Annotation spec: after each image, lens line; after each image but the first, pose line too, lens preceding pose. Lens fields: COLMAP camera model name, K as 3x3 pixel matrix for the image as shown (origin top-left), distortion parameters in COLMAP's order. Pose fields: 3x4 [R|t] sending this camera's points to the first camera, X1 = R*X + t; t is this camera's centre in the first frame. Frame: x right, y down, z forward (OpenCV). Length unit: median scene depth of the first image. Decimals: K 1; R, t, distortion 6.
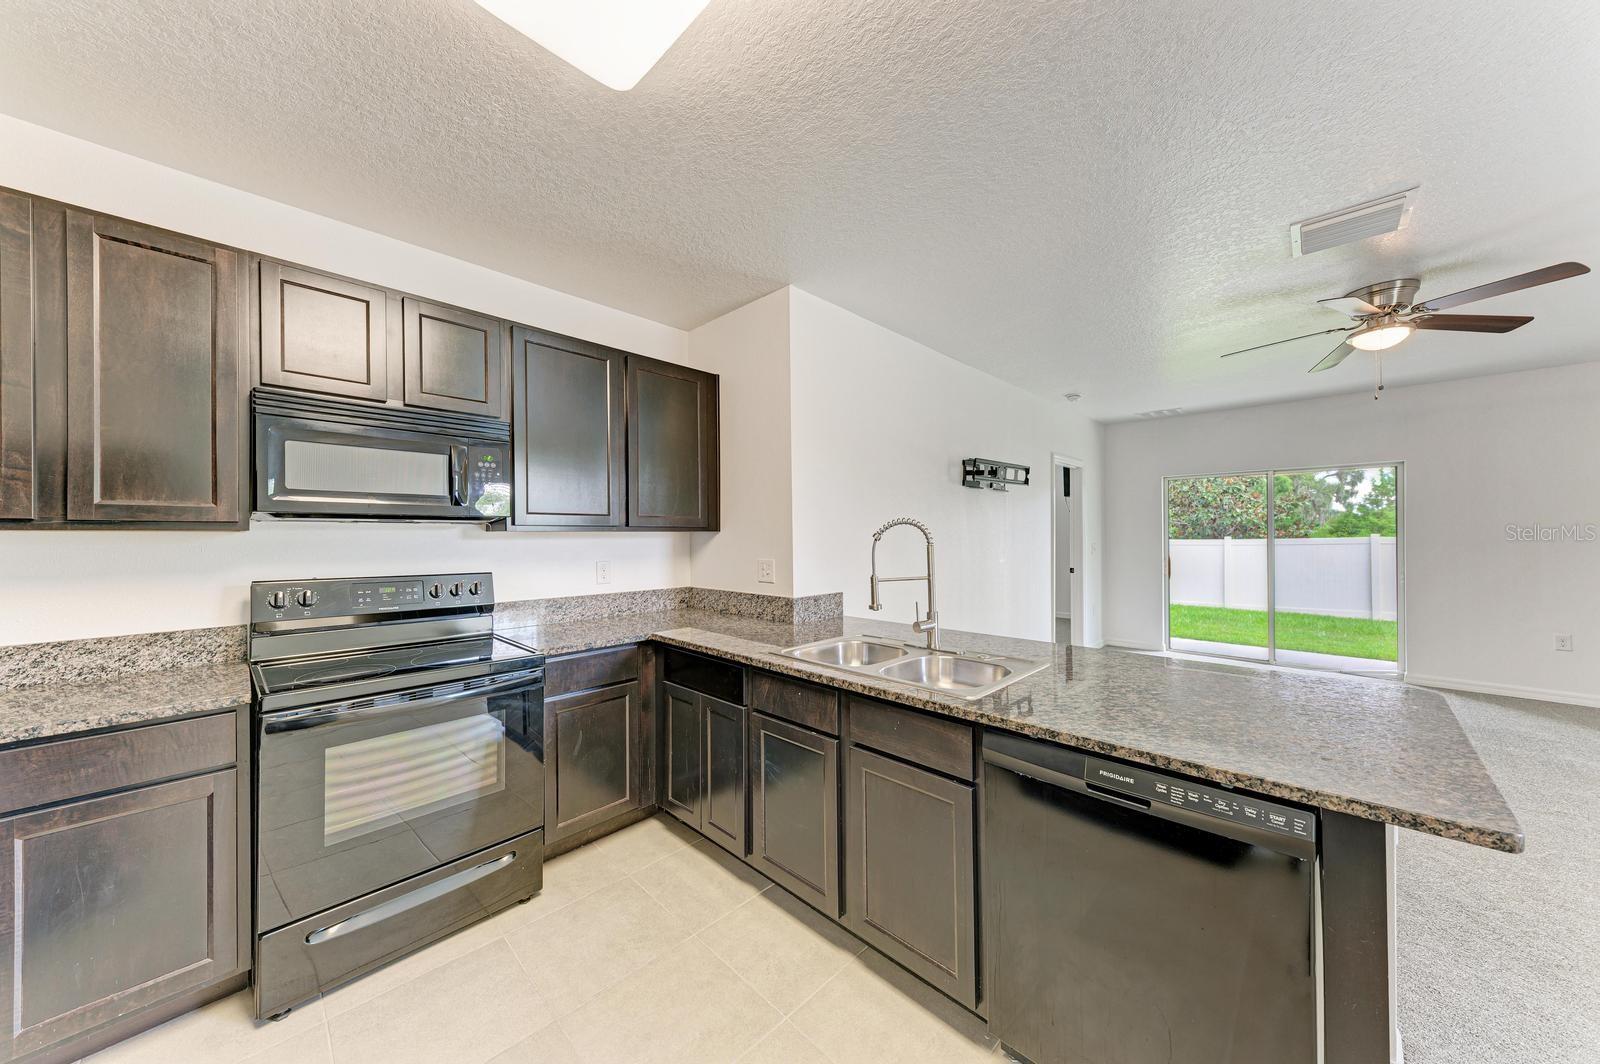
lens RADIAL K [[545.2, 0, 797.8], [0, 545.2, 536.2], [0, 0, 1]] dist [0.011170, -0.000815]
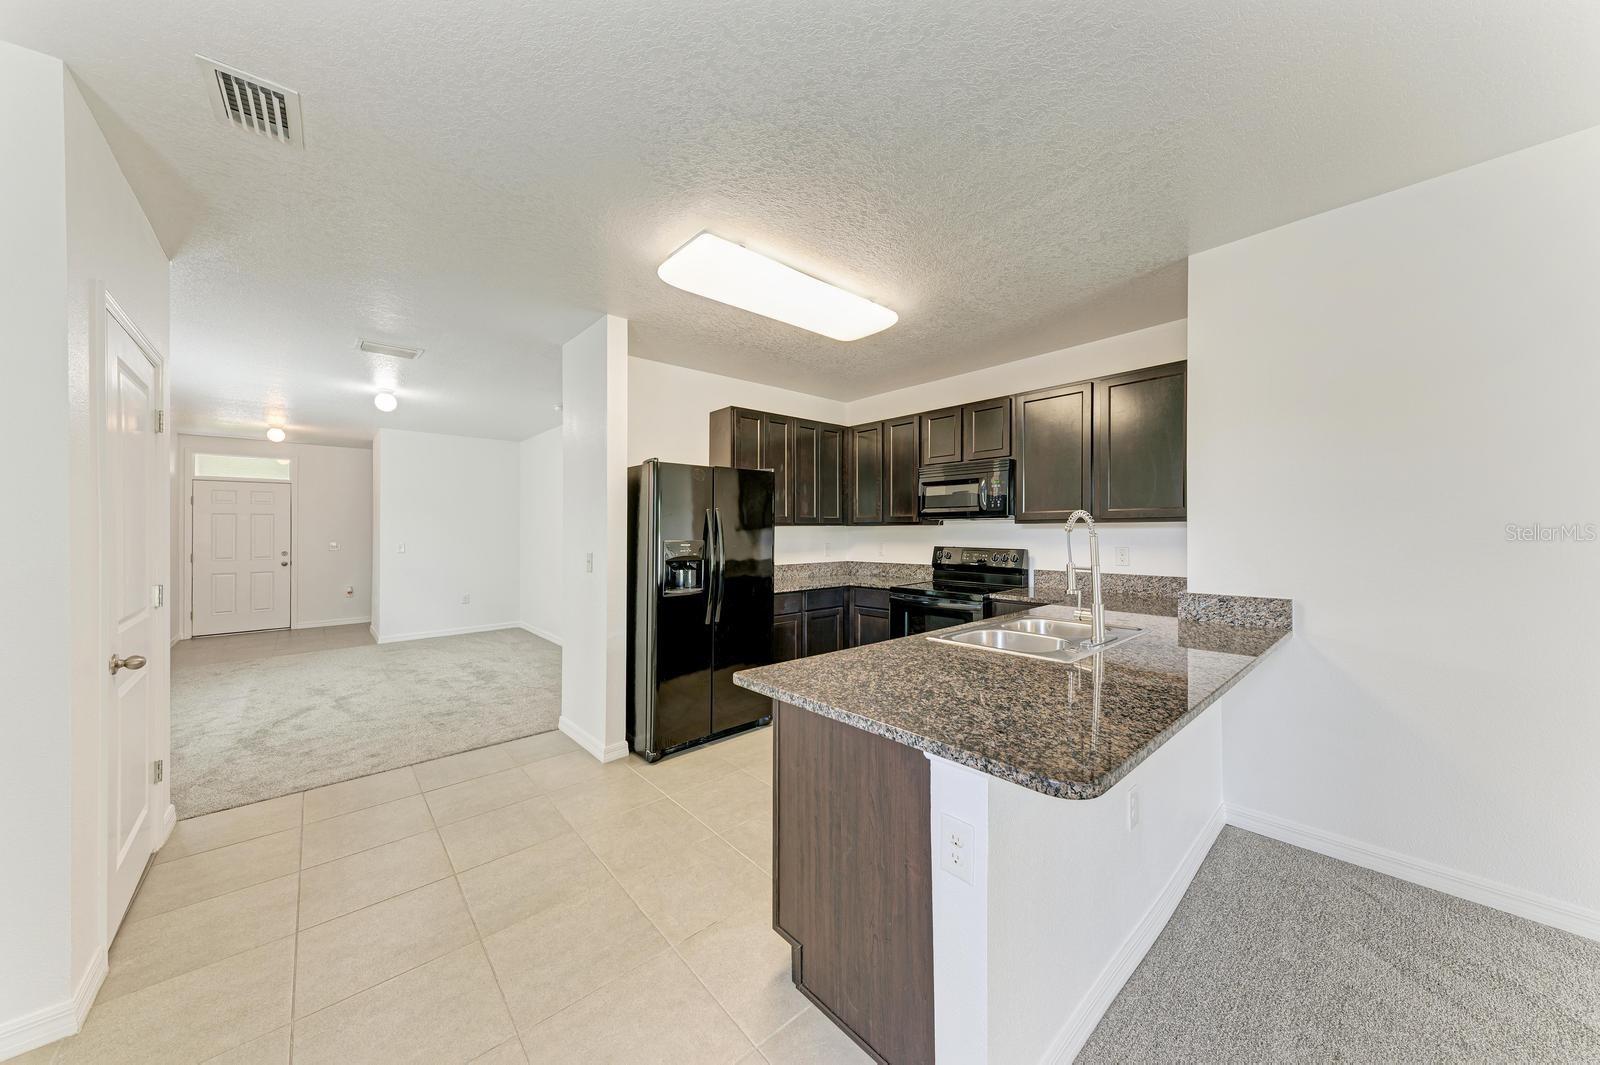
lens RADIAL K [[545.2, 0, 798.2], [0, 545.2, 524.1], [0, 0, 1]] dist [0.011170, -0.000815]
pose [[-0.069797, -0.001517, -0.997560, 1.131286], [0.008261, 0.999964, -0.002098, -0.010169], [0.997527, -0.008387, -0.069782, 0.464697]]
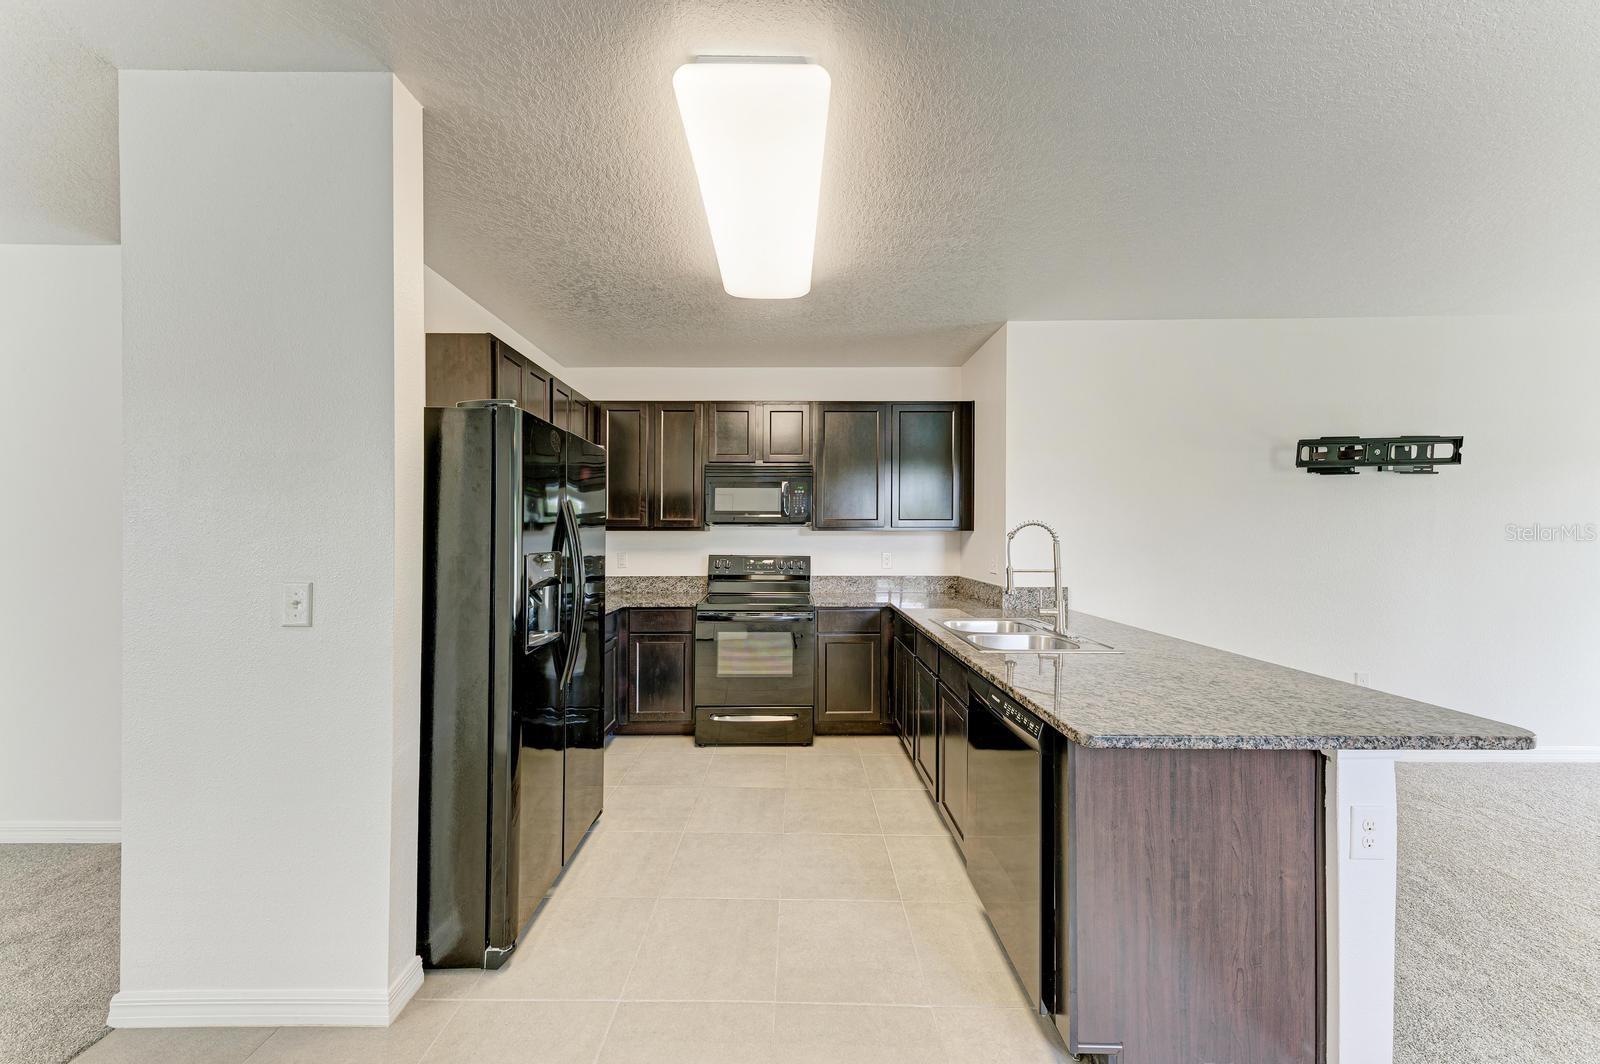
lens RADIAL K [[545.2, 0, 786.9], [0, 545.2, 552.3], [0, 0, 1]] dist [0.011170, -0.000815]
pose [[0.696572, 0.026800, -0.716986, 0.601655], [-0.005778, 0.999479, 0.031745, 0.003039], [0.717463, -0.017970, 0.696365, -0.196353]]
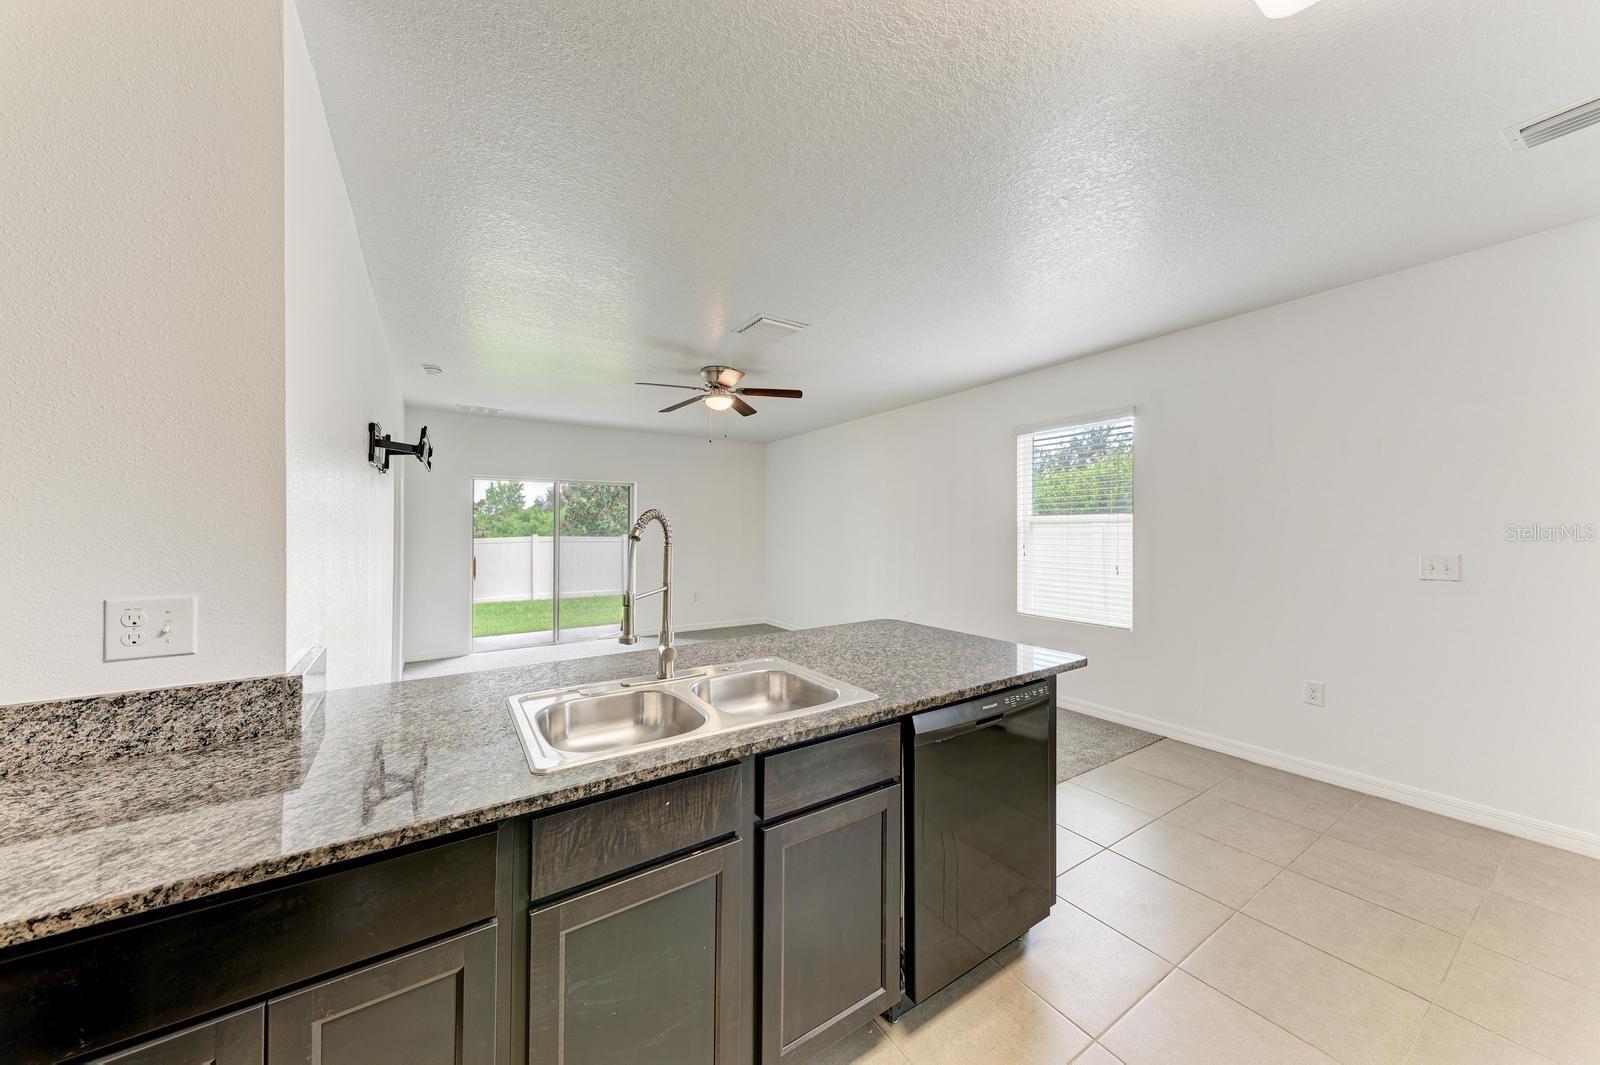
lens RADIAL K [[545.2, 0, 800.7], [0, 545.2, 524.5], [0, 0, 1]] dist [0.011170, -0.000815]
pose [[0.209954, 0.013387, 0.977620, -0.425963], [0.007352, 0.999856, -0.015270, -0.000607], [-0.977684, 0.010393, 0.209826, 0.574255]]
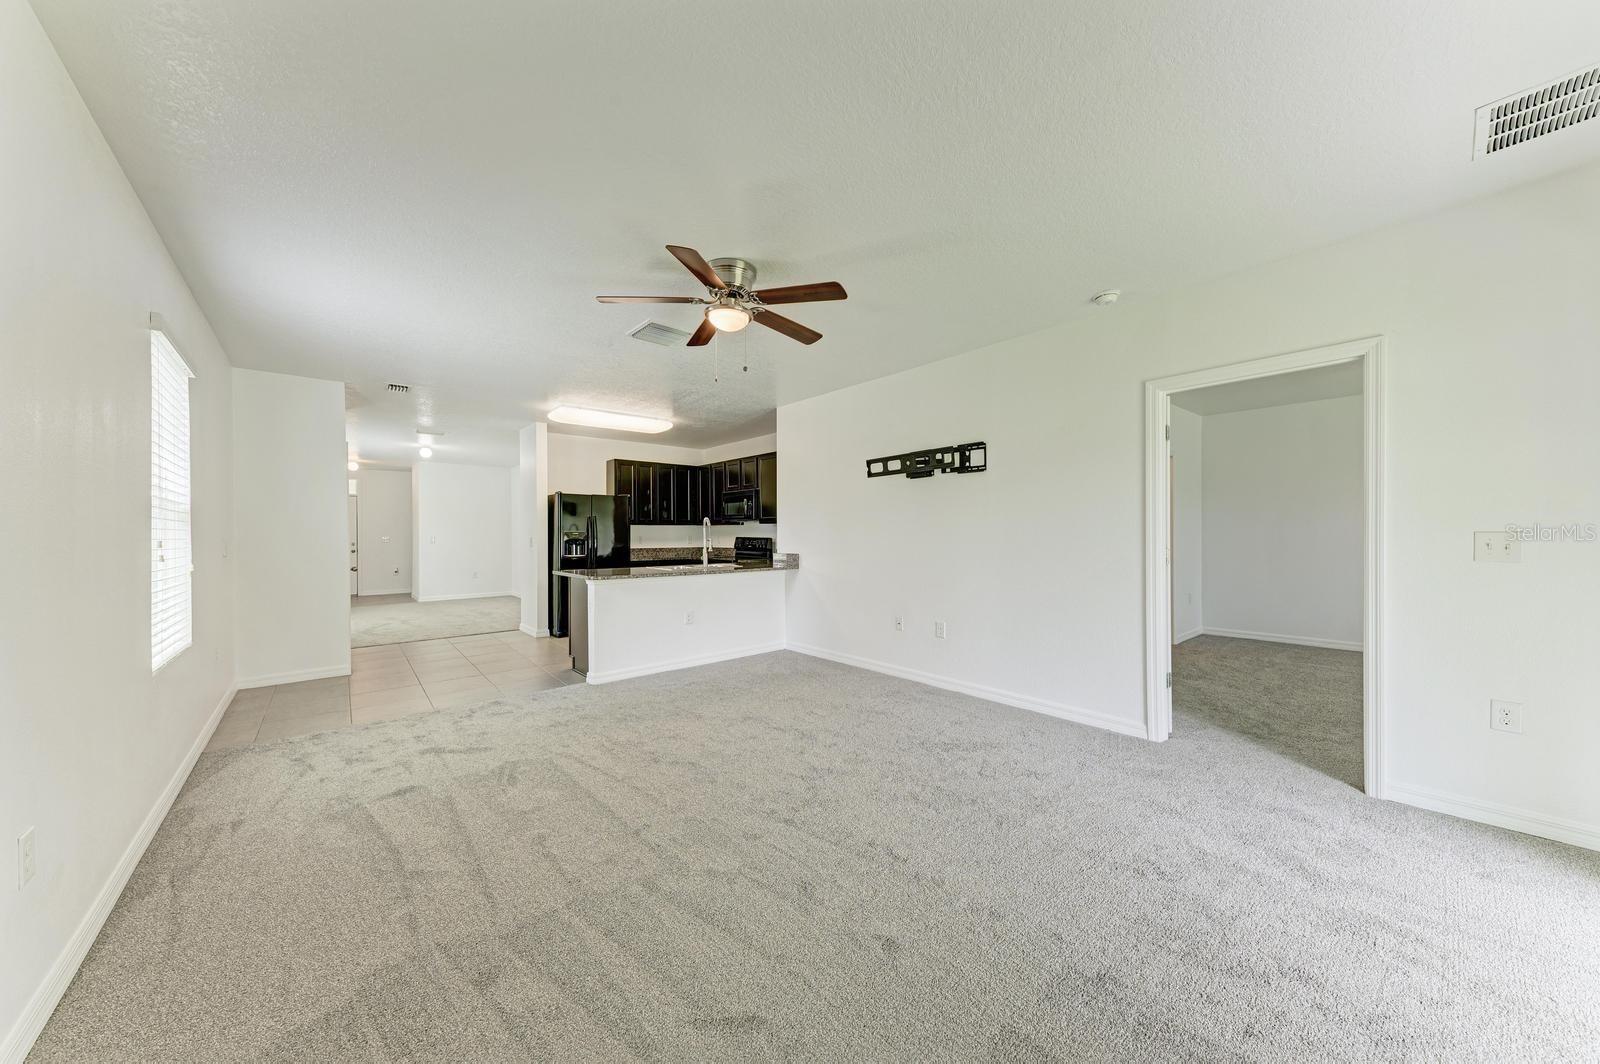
lens RADIAL K [[545.2, 0, 803.4], [0, 545.2, 536.2], [0, 0, 1]] dist [0.011170, -0.000815]
pose [[-0.085342, 0.013489, -0.996260, 2.490524], [0.006010, 0.999897, 0.013024, 0.022544], [0.996334, -0.004876, -0.085415, 1.494783]]
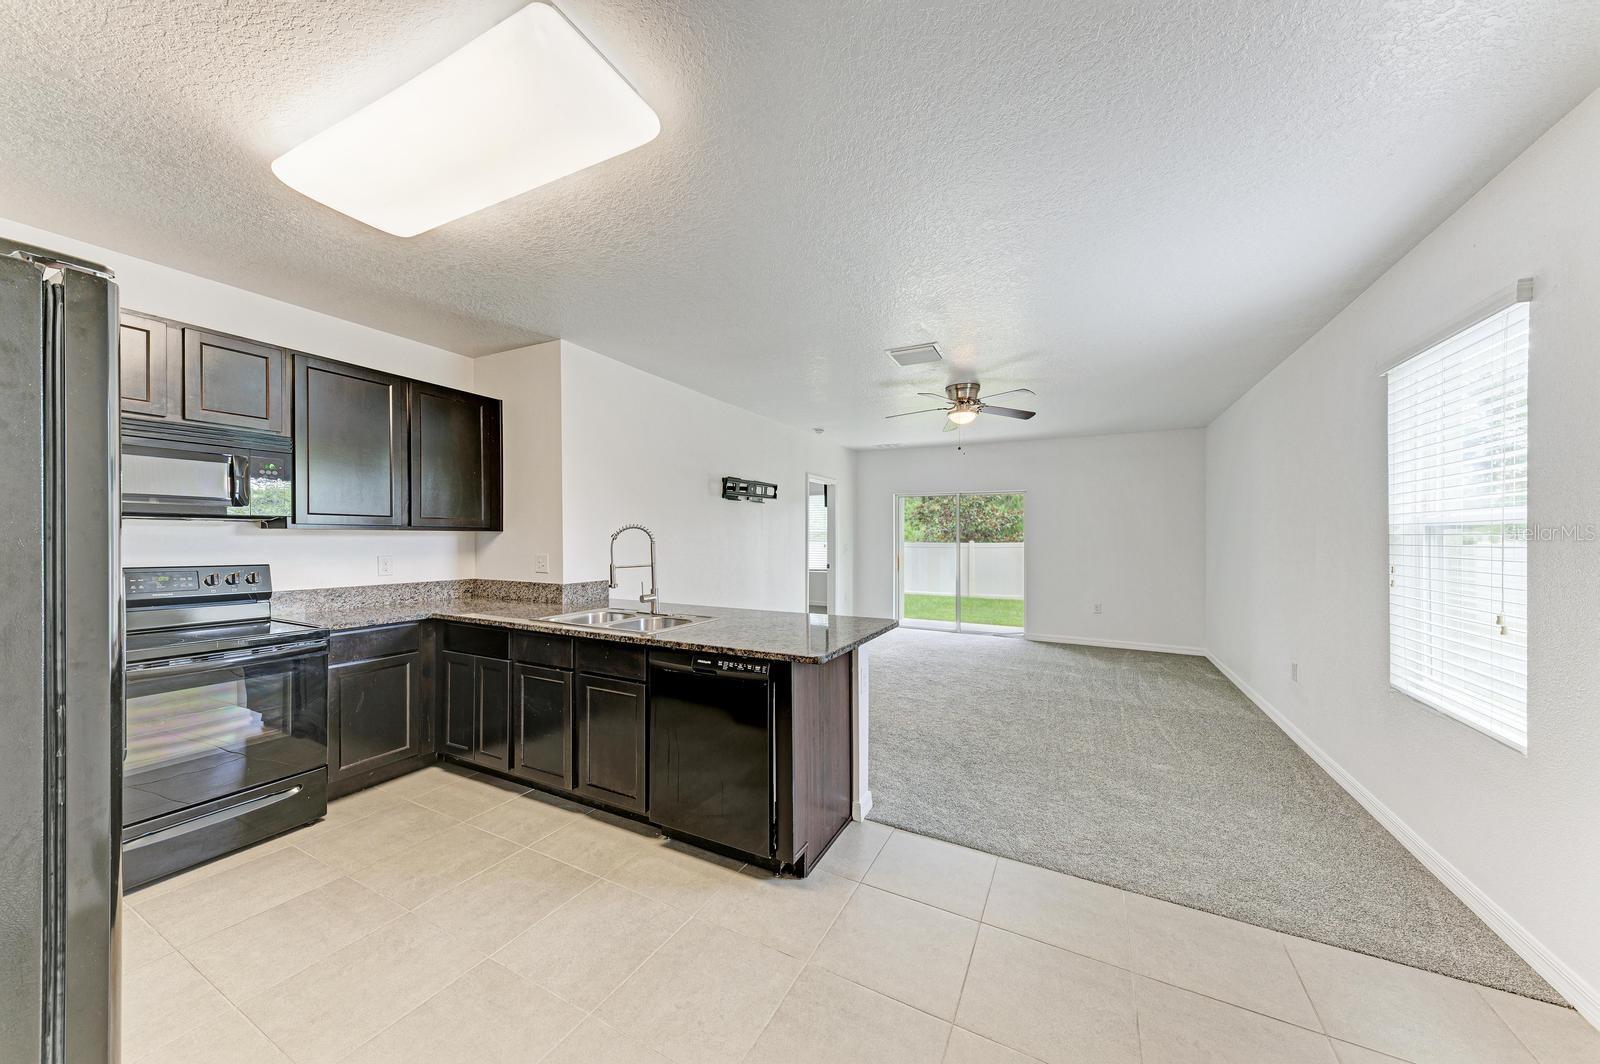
lens RADIAL K [[545.2, 0, 800.9], [0, 545.2, 545.0], [0, 0, 1]] dist [0.011170, -0.000815]
pose [[0.952423, 0.007829, 0.304679, 0.155001], [-0.011697, 0.999872, 0.010874, 0.000672], [-0.304555, -0.013920, 0.952393, -0.454442]]
